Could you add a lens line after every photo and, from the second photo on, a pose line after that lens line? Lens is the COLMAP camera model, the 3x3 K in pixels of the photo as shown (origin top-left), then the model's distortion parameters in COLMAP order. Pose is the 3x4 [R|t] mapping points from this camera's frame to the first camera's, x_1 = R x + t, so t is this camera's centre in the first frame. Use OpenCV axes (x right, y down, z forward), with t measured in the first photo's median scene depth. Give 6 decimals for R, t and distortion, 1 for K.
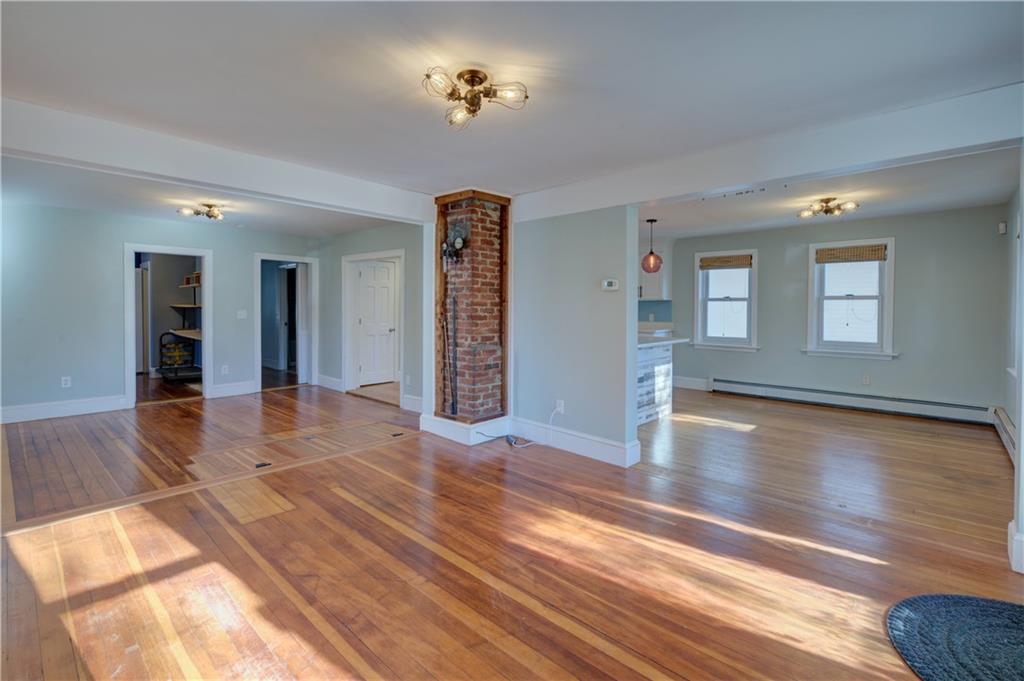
lens RADIAL K [[479.4, 0, 513.6], [0, 479.4, 307.7], [0, 0, 1]] dist [0.014105, -0.000134]
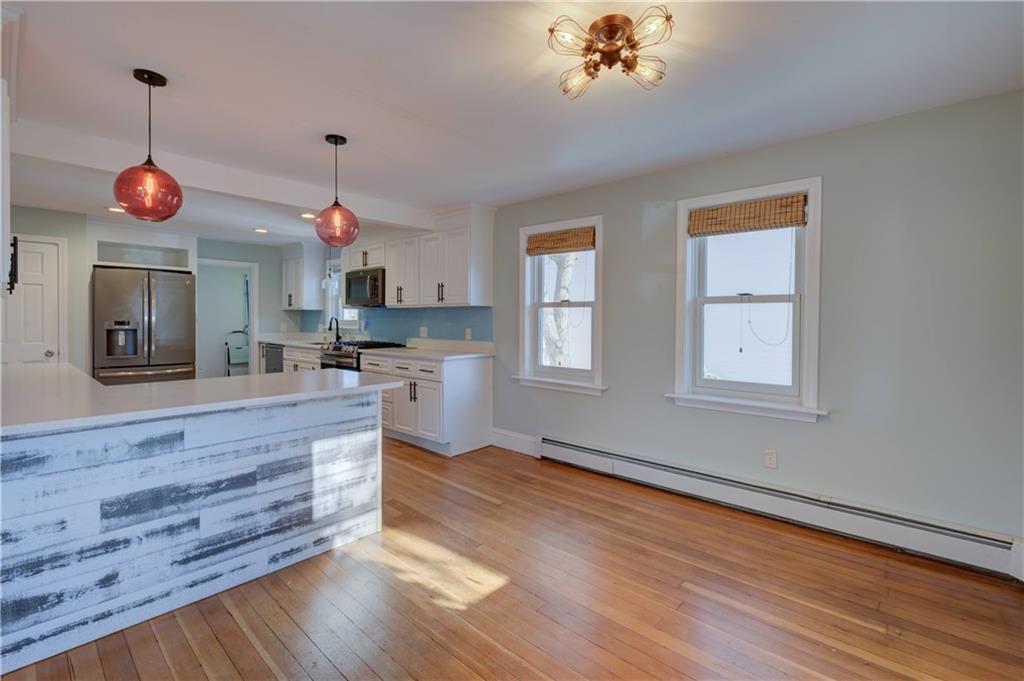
lens RADIAL K [[470.9, 0, 517.5], [0, 470.9, 316.6], [0, 0, 1]] dist [-0.000611, -0.000536]
pose [[0.999922, 0.002614, 0.012189, 0.426188], [-0.002530, 0.999973, -0.006871, 0.002431], [-0.012207, 0.006840, 0.999902, 0.471928]]
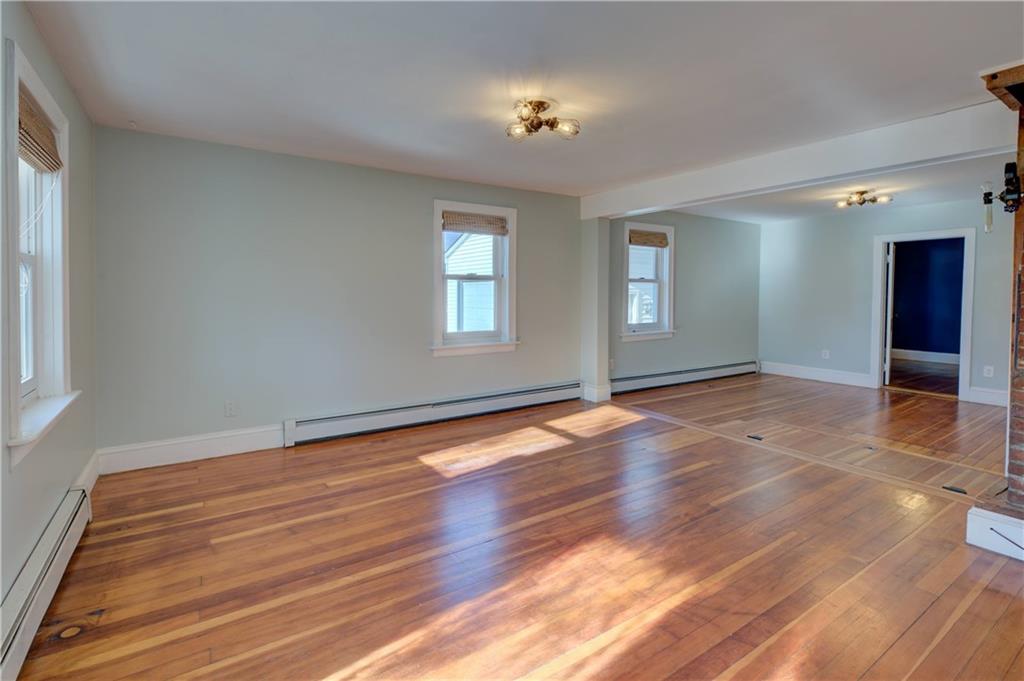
lens RADIAL K [[470.9, 0, 517.5], [0, 470.9, 316.6], [0, 0, 1]] dist [-0.000611, -0.000536]
pose [[-0.228598, 0.039747, -0.972709, 1.110784], [-0.006945, 0.999074, 0.042456, 0.022198], [0.973496, 0.016461, -0.228111, 1.269957]]
